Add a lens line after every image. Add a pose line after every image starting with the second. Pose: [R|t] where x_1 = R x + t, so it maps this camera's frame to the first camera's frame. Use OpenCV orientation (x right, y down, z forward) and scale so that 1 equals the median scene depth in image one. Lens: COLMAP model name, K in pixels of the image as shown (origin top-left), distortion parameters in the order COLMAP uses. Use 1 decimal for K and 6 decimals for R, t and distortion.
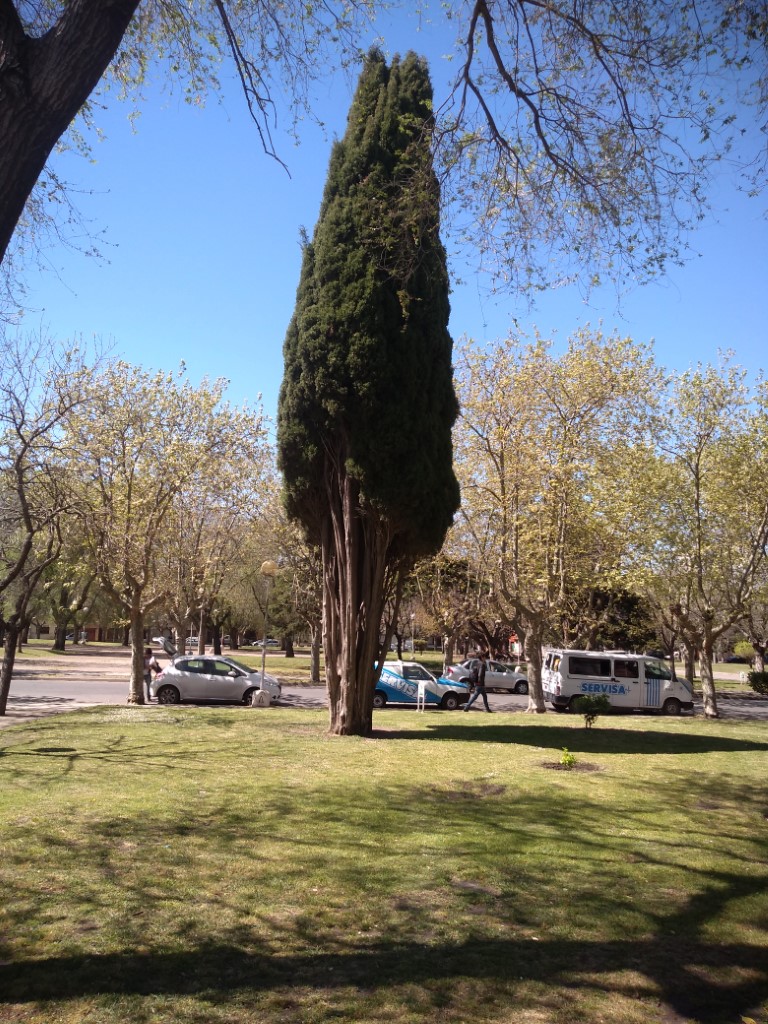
lens RADIAL K [[791.9, 0, 387.2], [0, 791.9, 510.8], [0, 0, 1]] dist [0.067074, -0.101128]
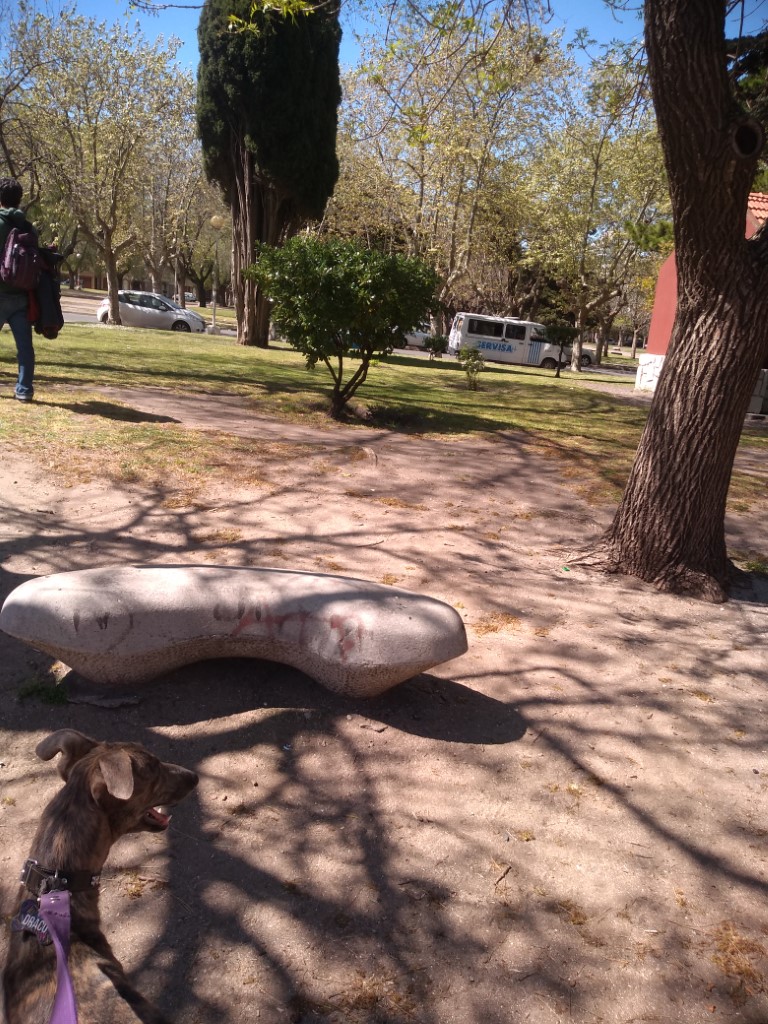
lens RADIAL K [[791.9, 0, 387.2], [0, 791.9, 510.8], [0, 0, 1]] dist [0.067074, -0.101128]
pose [[0.997618, 0.068510, 0.007996, 0.209716], [-0.066203, 0.918542, 0.389740, -0.024611], [0.019357, -0.389342, 0.920890, -0.449308]]
